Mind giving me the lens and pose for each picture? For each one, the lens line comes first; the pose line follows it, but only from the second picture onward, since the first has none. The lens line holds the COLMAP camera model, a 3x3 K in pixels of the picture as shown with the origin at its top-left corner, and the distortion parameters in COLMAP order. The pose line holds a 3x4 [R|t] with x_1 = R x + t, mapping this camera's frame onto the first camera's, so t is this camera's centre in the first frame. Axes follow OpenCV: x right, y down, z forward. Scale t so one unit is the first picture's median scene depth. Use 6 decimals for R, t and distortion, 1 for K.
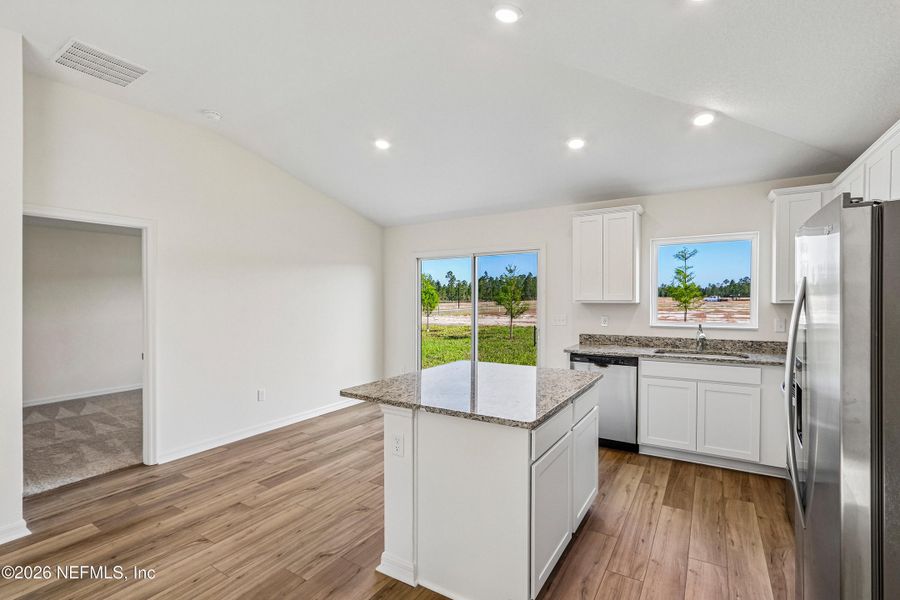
lens RADIAL K [[420.4, 0, 448.3], [0, 420.4, 297.9], [0, 0, 1]] dist [-0.004419, -0.001605]
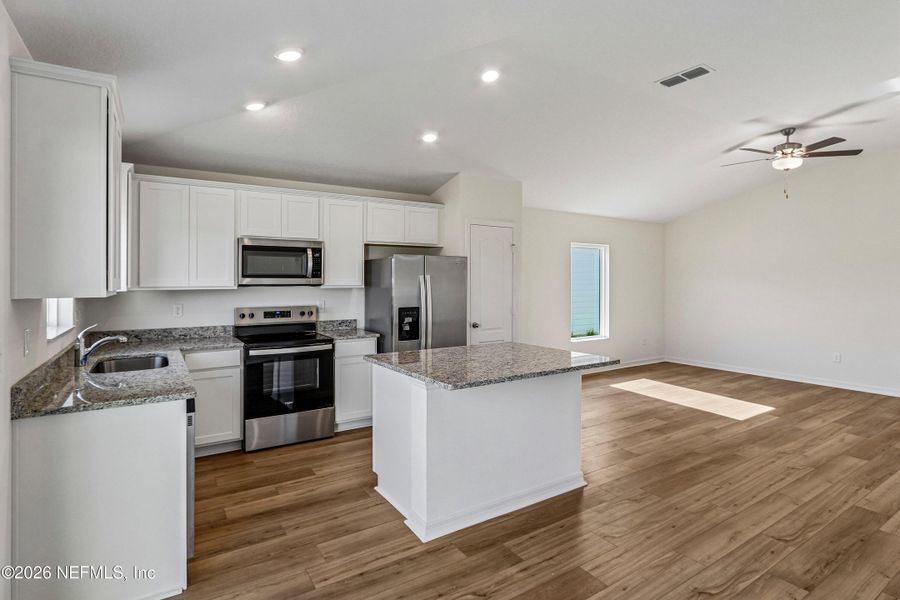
lens RADIAL K [[450.2, 0, 447.5], [0, 450.2, 283.5], [0, 0, 1]] dist [-0.016625, 0.000304]
pose [[-0.907312, 0.008006, 0.420382, -0.253952], [0.008901, 0.999960, 0.000166, 0.002948], [-0.420364, 0.003893, -0.907347, 1.682919]]
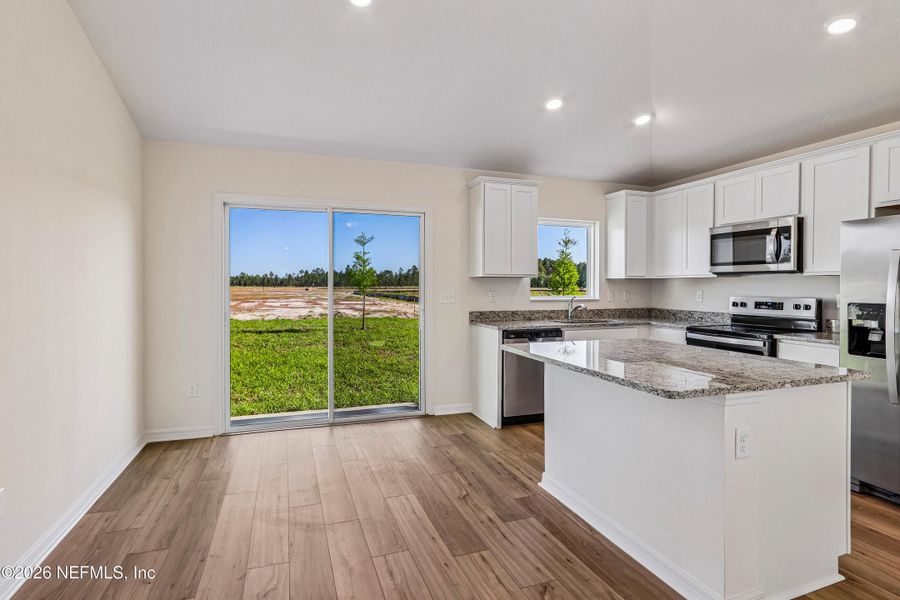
lens RADIAL K [[455.6, 0, 455.6], [0, 455.6, 294.7], [0, 0, 1]] dist [-0.004757, 0.000207]
pose [[0.600988, -0.004168, 0.799247, -0.709444], [-0.008674, 0.999894, 0.011737, 0.054946], [-0.799211, -0.013986, 0.600888, 0.617451]]
